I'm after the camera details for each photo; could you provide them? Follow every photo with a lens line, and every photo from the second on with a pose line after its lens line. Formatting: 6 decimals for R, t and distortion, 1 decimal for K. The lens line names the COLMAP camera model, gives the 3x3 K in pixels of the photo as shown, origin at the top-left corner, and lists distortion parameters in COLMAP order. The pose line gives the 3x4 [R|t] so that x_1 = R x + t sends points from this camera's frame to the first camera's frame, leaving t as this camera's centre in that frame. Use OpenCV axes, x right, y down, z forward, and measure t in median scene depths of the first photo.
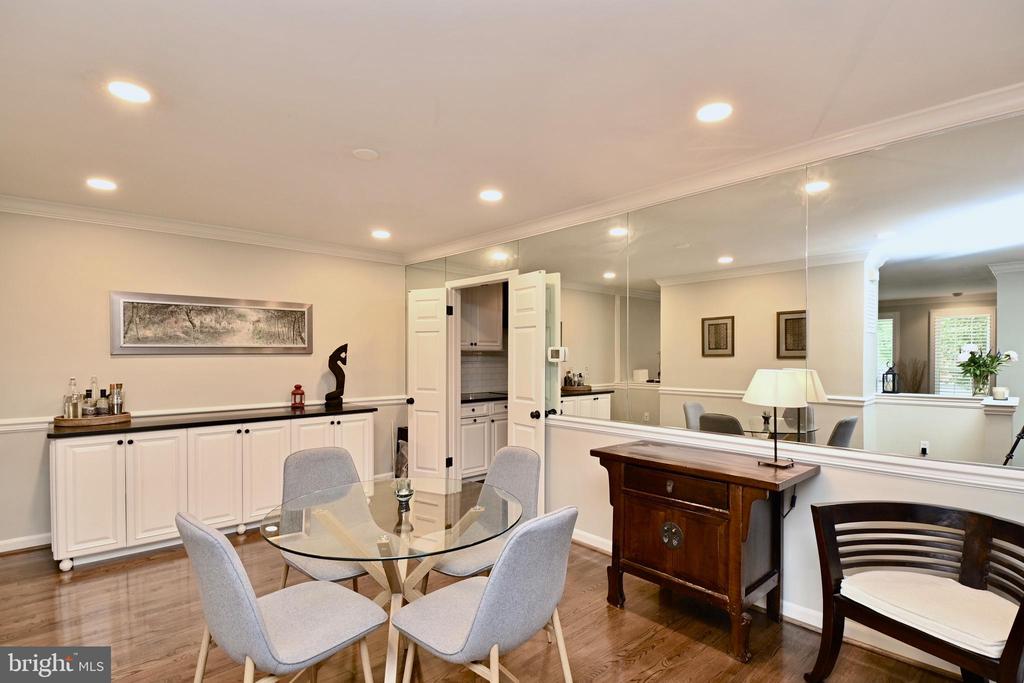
lens RADIAL K [[491.5, 0, 518.9], [0, 491.5, 356.5], [0, 0, 1]] dist [0.020542, -0.026403]
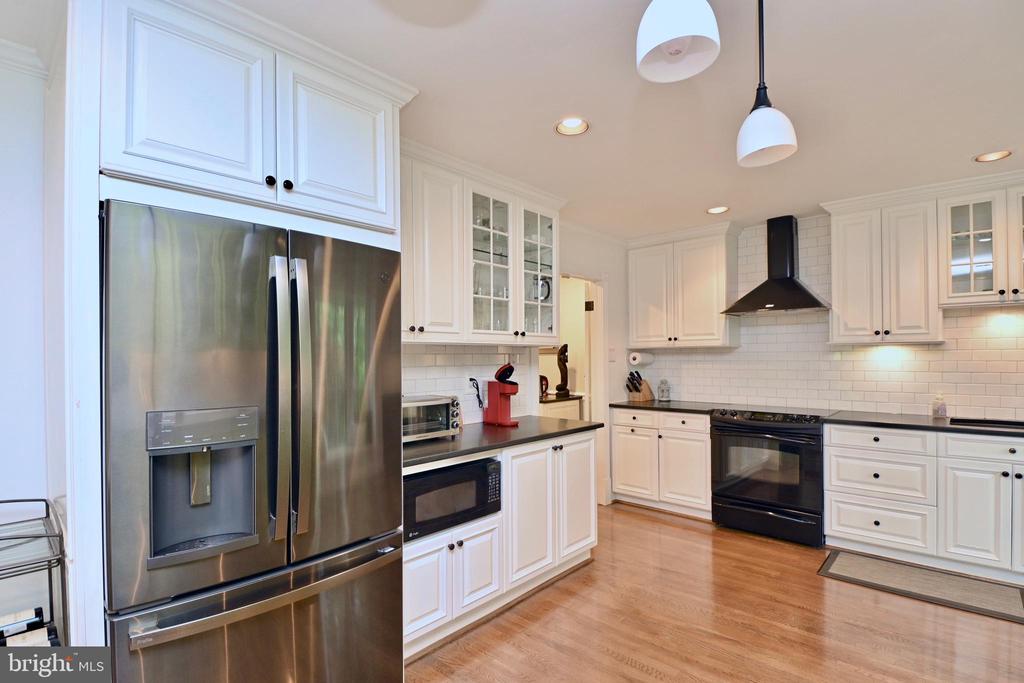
lens RADIAL K [[491.5, 0, 518.9], [0, 491.5, 356.5], [0, 0, 1]] dist [0.020542, -0.026403]
pose [[0.083585, -0.002517, -0.996497, 0.846557], [0.001354, 0.999996, -0.002412, 0.005947], [0.996500, -0.001148, 0.083588, 0.847687]]
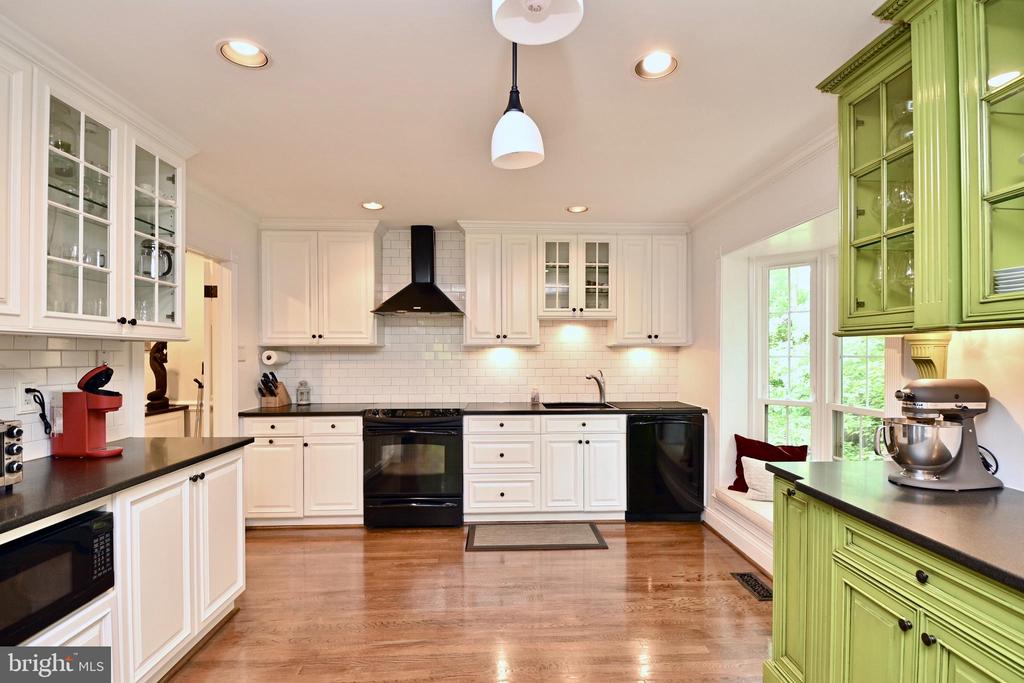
lens RADIAL K [[491.5, 0, 518.9], [0, 491.5, 356.5], [0, 0, 1]] dist [0.020542, -0.026403]
pose [[0.761736, 0.000519, -0.647888, 0.757332], [-0.001250, 0.999999, -0.000669, 0.006025], [0.647887, 0.001320, 0.761735, 0.788389]]
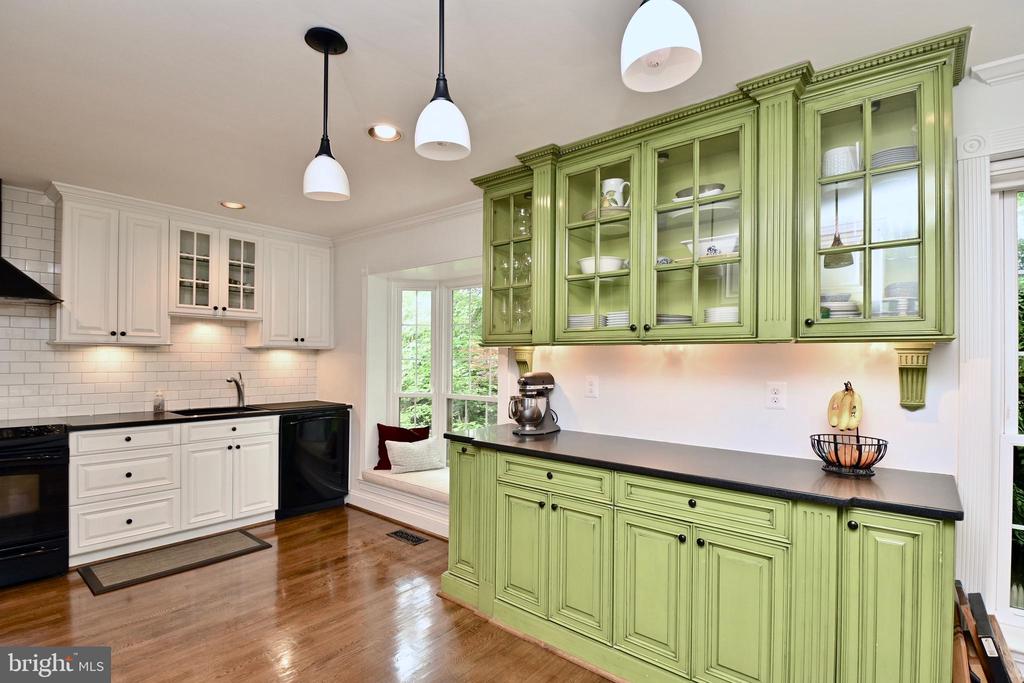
lens RADIAL K [[491.5, 0, 518.9], [0, 491.5, 356.5], [0, 0, 1]] dist [0.020542, -0.026403]
pose [[0.991142, 0.006044, 0.132670, 0.649682], [-0.004872, 0.999946, -0.009156, 0.007653], [-0.132718, 0.008429, 0.991118, 0.630998]]
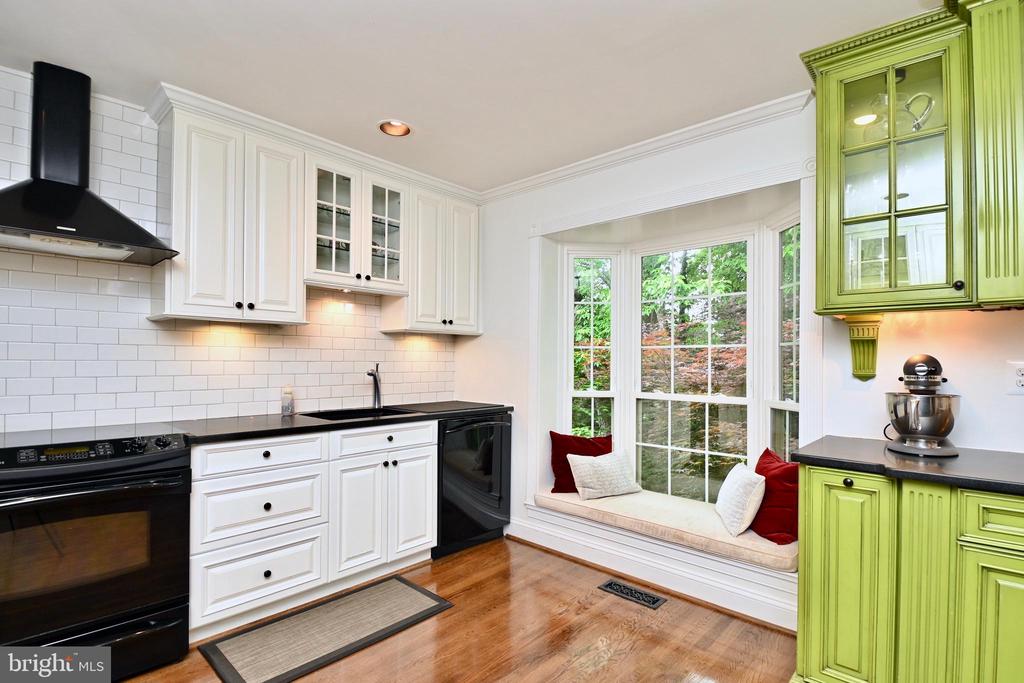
lens RADIAL K [[491.5, 0, 518.9], [0, 491.5, 356.5], [0, 0, 1]] dist [0.020542, -0.026403]
pose [[0.996801, 0.004867, 0.079774, 0.394303], [-0.003763, 0.999895, -0.013982, 0.031072], [-0.079834, 0.013637, 0.996715, 0.900412]]
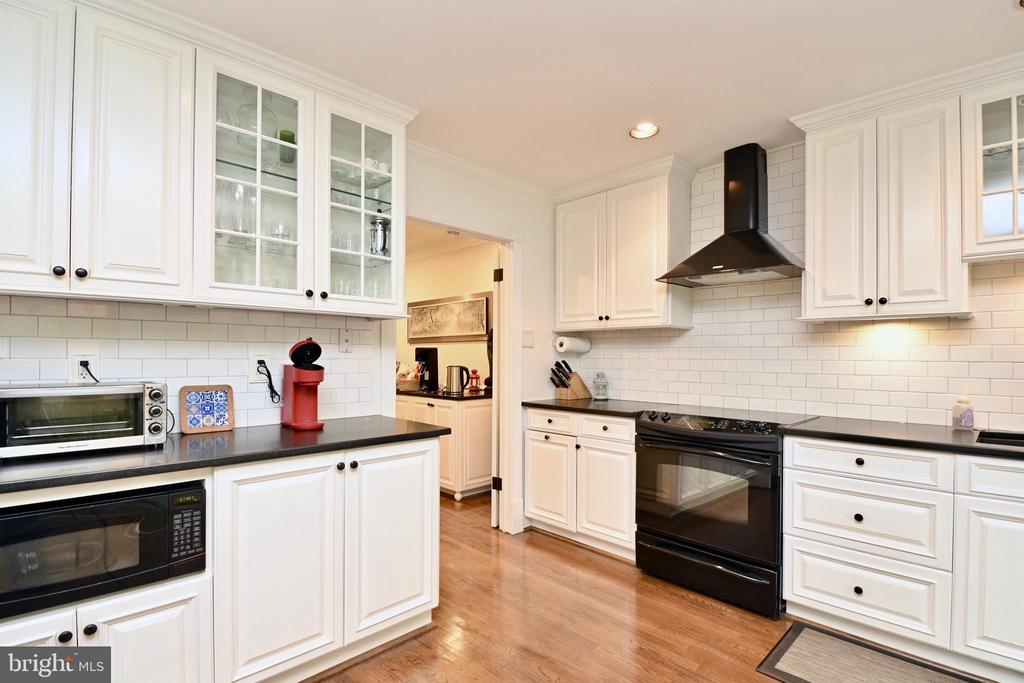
lens RADIAL K [[491.5, 0, 518.9], [0, 491.5, 356.5], [0, 0, 1]] dist [0.020542, -0.026403]
pose [[0.032457, -0.000276, -0.999473, 0.632524], [-0.011299, 0.999936, -0.000643, 0.029528], [0.999409, 0.011314, 0.032451, 1.085215]]
